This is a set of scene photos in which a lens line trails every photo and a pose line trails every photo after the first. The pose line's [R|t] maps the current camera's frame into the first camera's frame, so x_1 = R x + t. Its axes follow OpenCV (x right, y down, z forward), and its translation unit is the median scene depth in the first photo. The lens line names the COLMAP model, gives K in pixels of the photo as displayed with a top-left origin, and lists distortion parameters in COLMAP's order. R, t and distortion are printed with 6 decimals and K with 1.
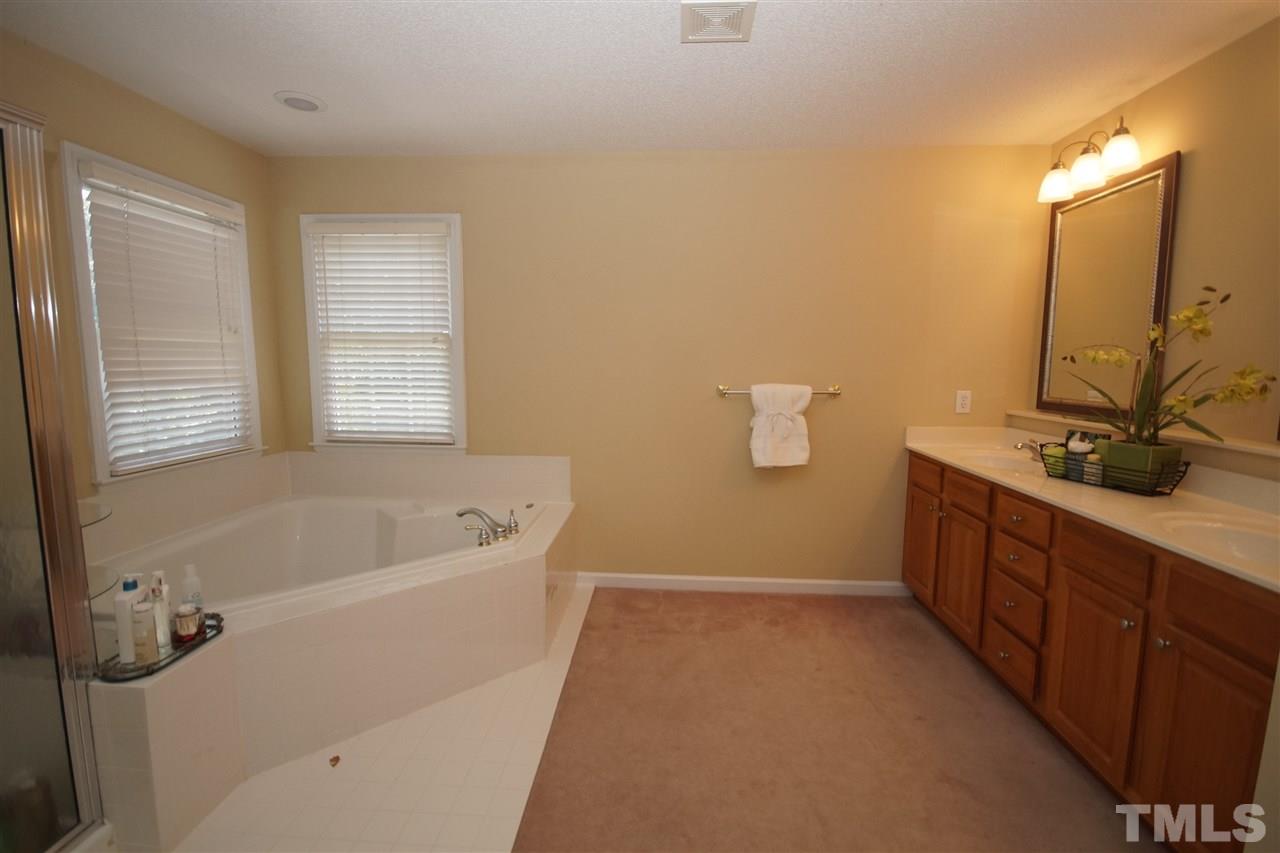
lens RADIAL K [[575.9, 0, 640.8], [0, 575.9, 427.4], [0, 0, 1]] dist [0.003394, 0.000051]
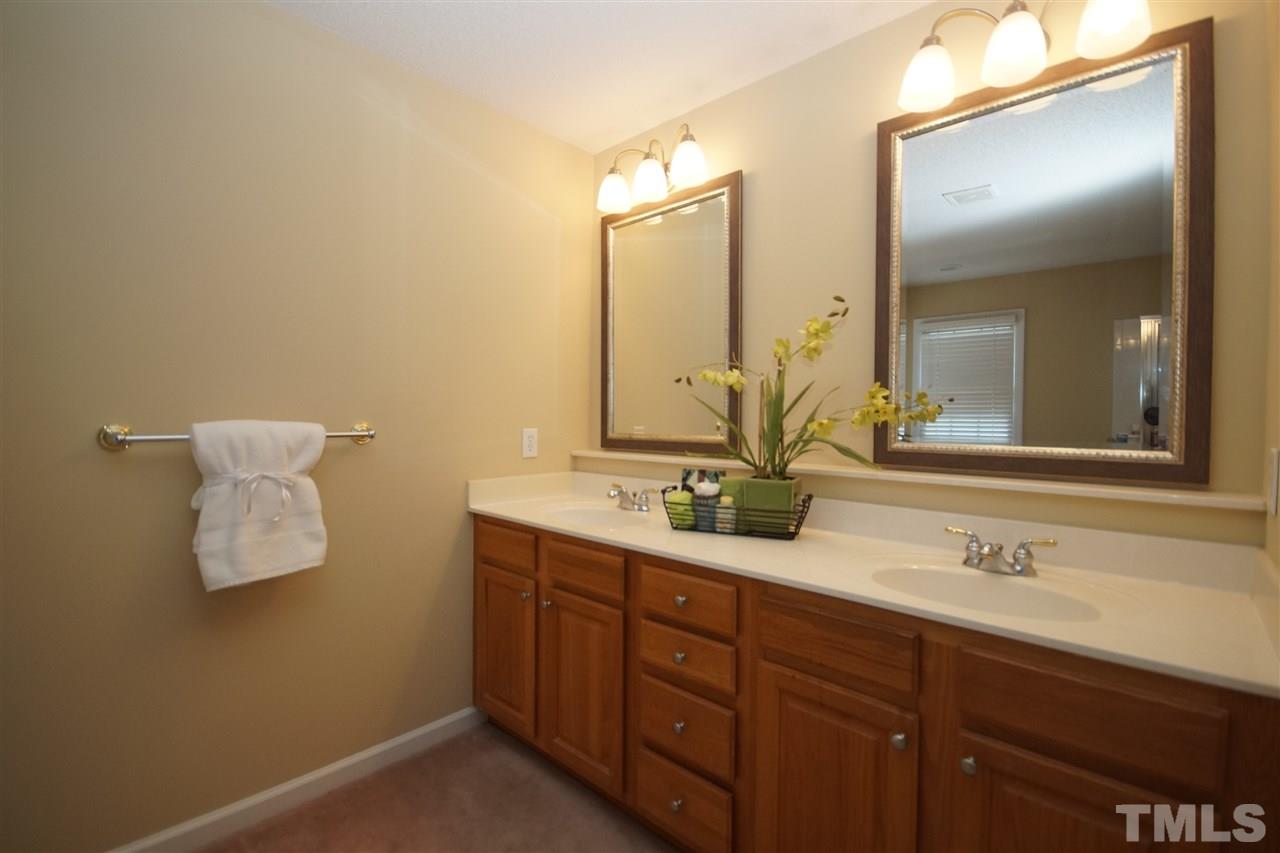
lens RADIAL K [[575.9, 0, 642.9], [0, 575.9, 428.8], [0, 0, 1]] dist [0.003394, 0.000051]
pose [[0.640432, -0.015760, 0.767853, 0.079936], [0.083261, 0.995322, -0.049016, -0.016523], [-0.763488, 0.095324, 0.638748, 0.516068]]
